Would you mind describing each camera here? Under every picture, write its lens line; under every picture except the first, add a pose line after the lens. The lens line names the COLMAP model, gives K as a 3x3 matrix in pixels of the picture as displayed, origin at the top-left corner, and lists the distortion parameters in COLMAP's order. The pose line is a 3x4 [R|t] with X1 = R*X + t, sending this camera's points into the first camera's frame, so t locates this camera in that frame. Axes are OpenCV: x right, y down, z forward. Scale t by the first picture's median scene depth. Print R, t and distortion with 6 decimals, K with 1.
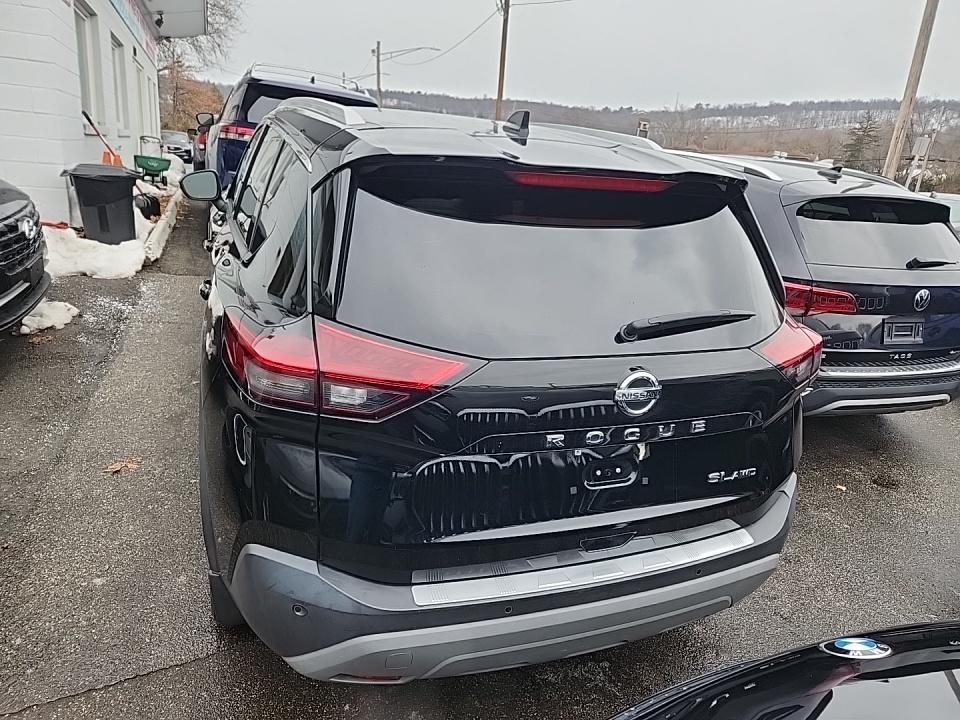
lens RADIAL K [[647.0, 0, 480.0], [0, 647.0, 360.0], [0, 0, 1]] dist [0.062164, -0.038921]
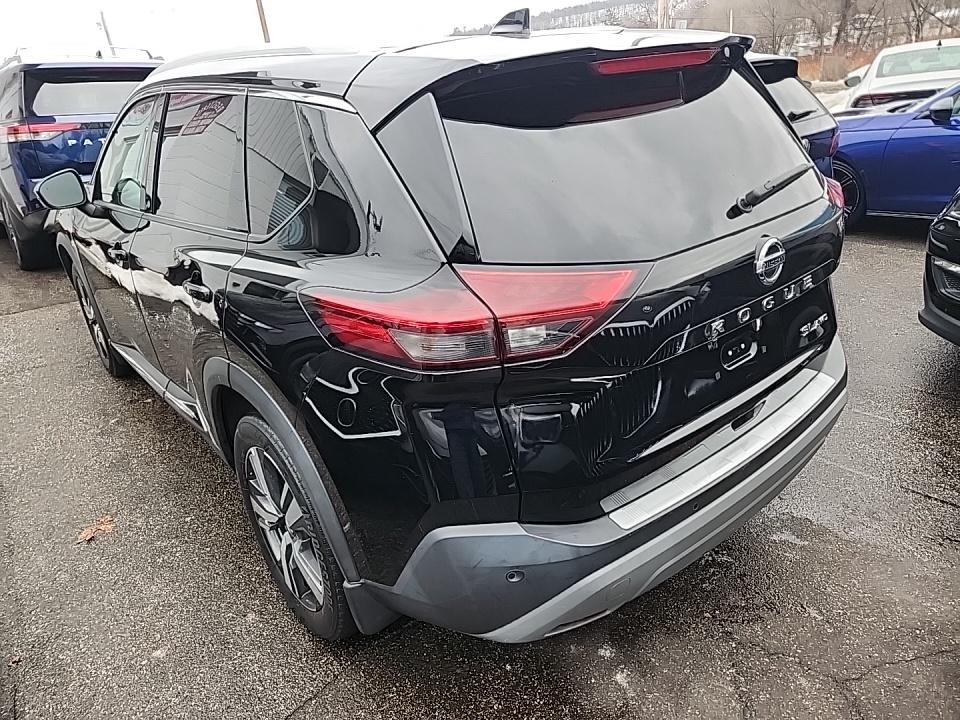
lens RADIAL K [[647.0, 0, 480.0], [0, 647.0, 360.0], [0, 0, 1]] dist [0.062164, -0.038921]
pose [[0.934763, -0.278636, 0.220410, -0.398111], [0.261053, 0.959504, 0.105845, -0.023515], [-0.240976, -0.041402, 0.969648, 0.111791]]
